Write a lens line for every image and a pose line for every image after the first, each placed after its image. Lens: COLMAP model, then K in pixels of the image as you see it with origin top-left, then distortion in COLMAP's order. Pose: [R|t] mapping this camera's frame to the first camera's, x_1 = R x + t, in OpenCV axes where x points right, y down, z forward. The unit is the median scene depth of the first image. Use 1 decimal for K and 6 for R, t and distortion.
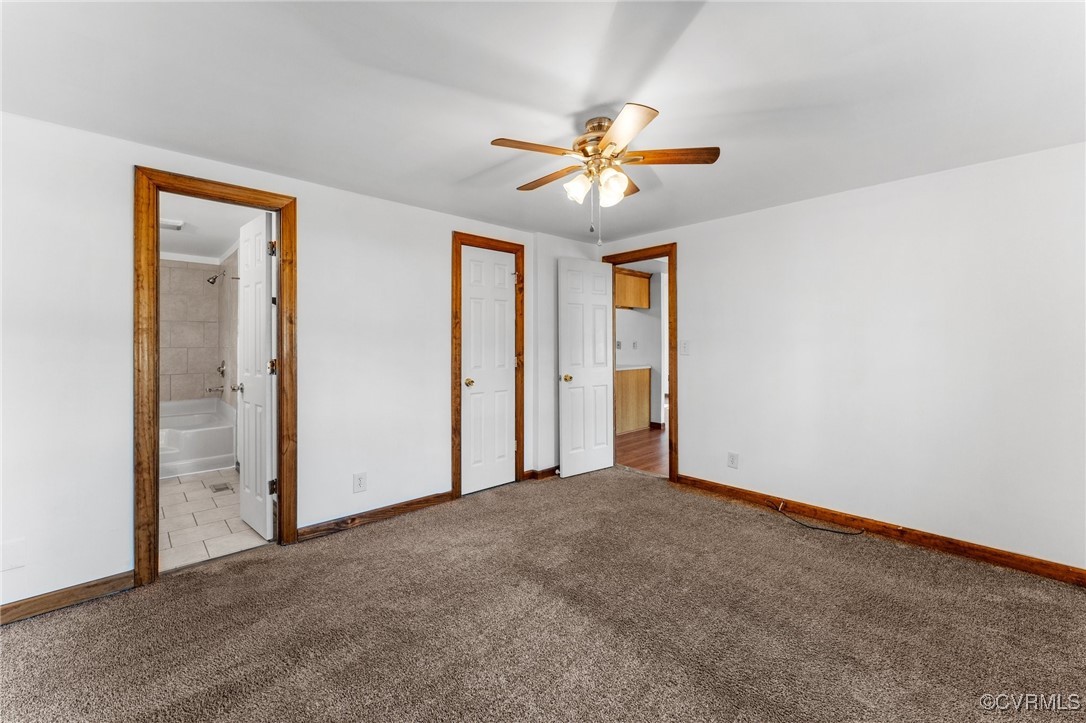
lens RADIAL K [[441.7, 0, 544.2], [0, 441.7, 346.6], [0, 0, 1]] dist [0.000074, 0.000364]
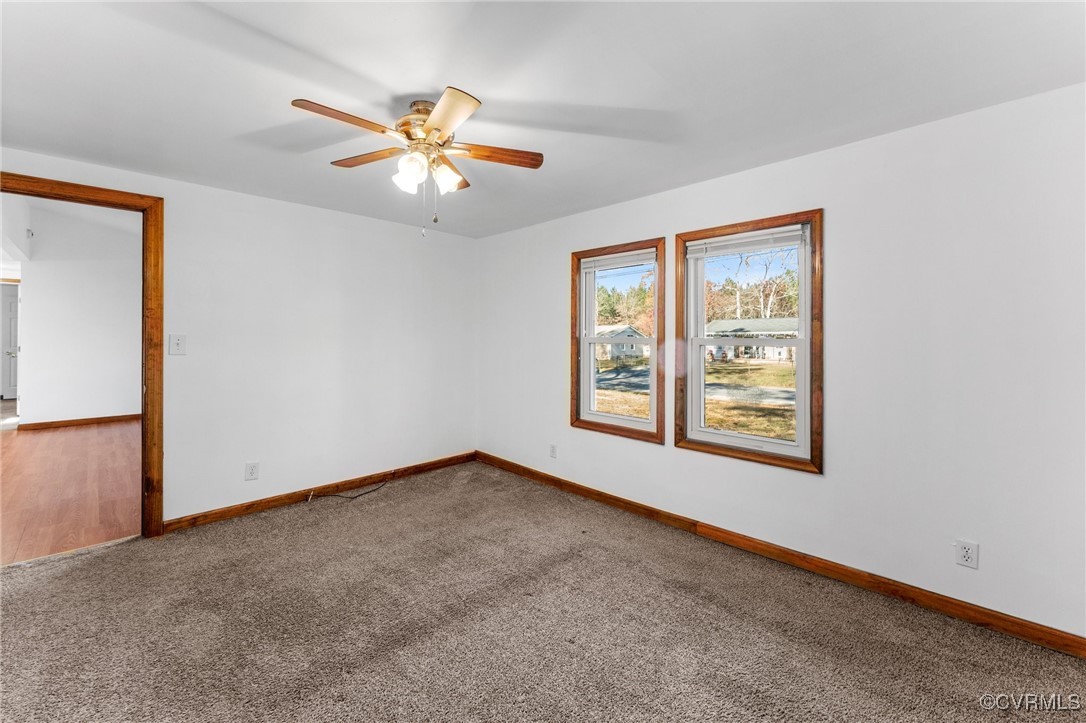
lens RADIAL K [[443.0, 0, 540.8], [0, 443.0, 339.1], [0, 0, 1]] dist [0.000448, 0.000261]
pose [[-0.018325, -0.005910, 0.999815, -0.568318], [0.007928, 0.999950, 0.006057, -0.009715], [-0.999801, 0.008037, -0.018277, 0.530497]]
